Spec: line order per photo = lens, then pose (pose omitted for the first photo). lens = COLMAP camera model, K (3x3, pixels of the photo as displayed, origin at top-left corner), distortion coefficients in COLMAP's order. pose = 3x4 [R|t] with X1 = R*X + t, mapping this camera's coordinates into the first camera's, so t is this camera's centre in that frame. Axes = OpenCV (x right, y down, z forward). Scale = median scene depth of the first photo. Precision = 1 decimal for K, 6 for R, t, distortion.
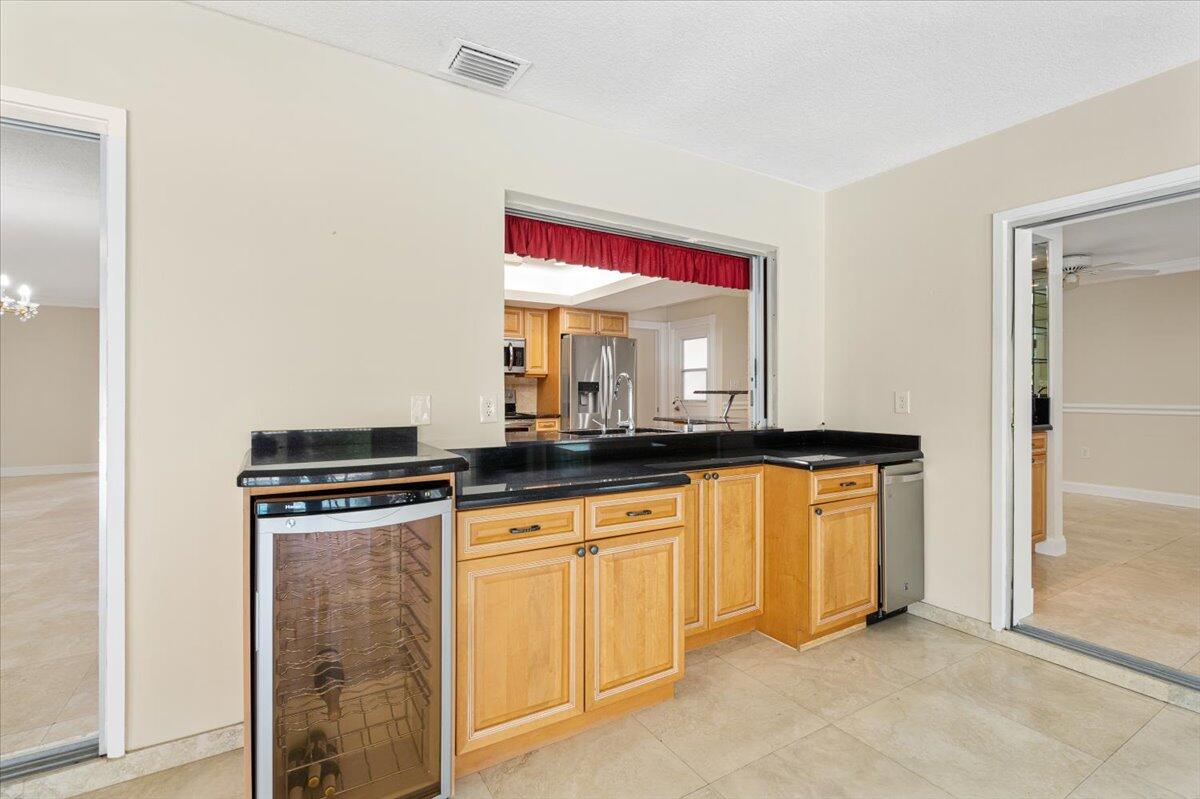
lens RADIAL K [[547.5, 0, 594.5], [0, 547.5, 393.3], [0, 0, 1]] dist [-0.005725, 0.001003]
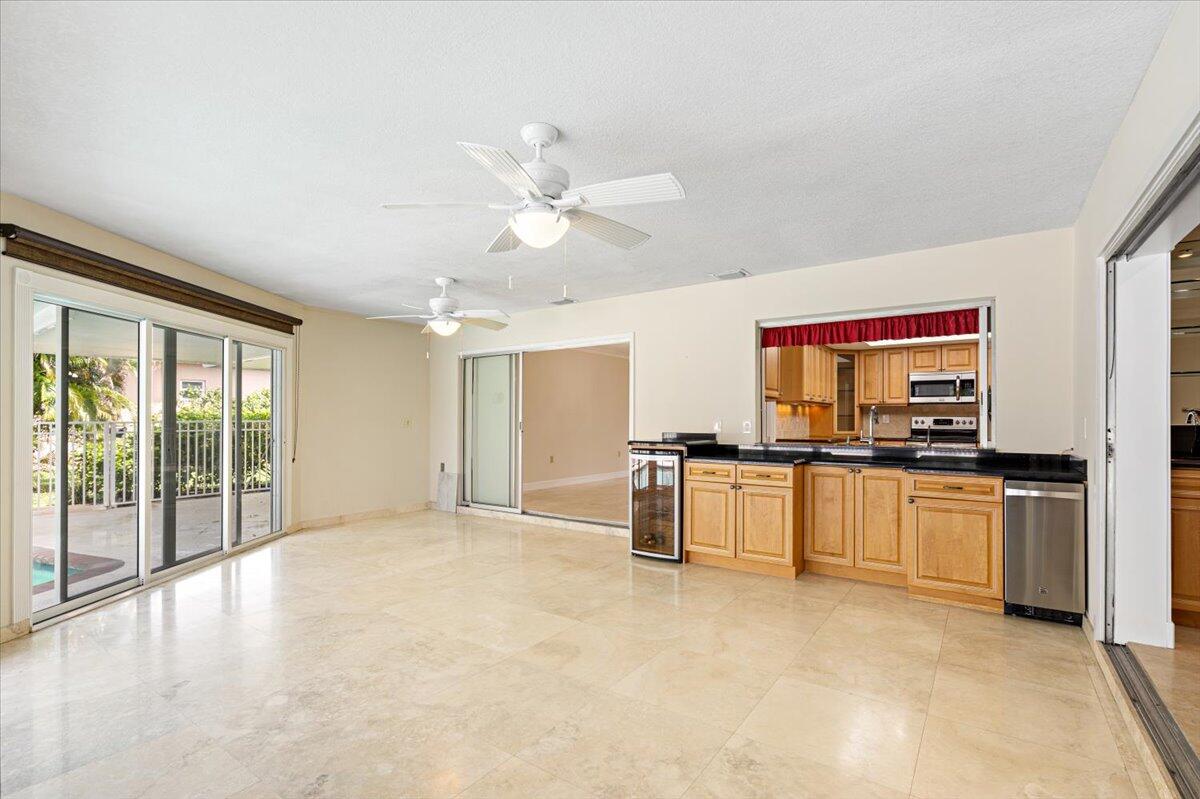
lens RADIAL K [[547.5, 0, 593.2], [0, 547.5, 415.1], [0, 0, 1]] dist [-0.005725, 0.001003]
pose [[0.397843, -0.007958, -0.917419, 0.581868], [-0.002068, 0.999952, -0.009571, 0.001493], [0.917451, 0.005705, 0.397807, -0.146783]]
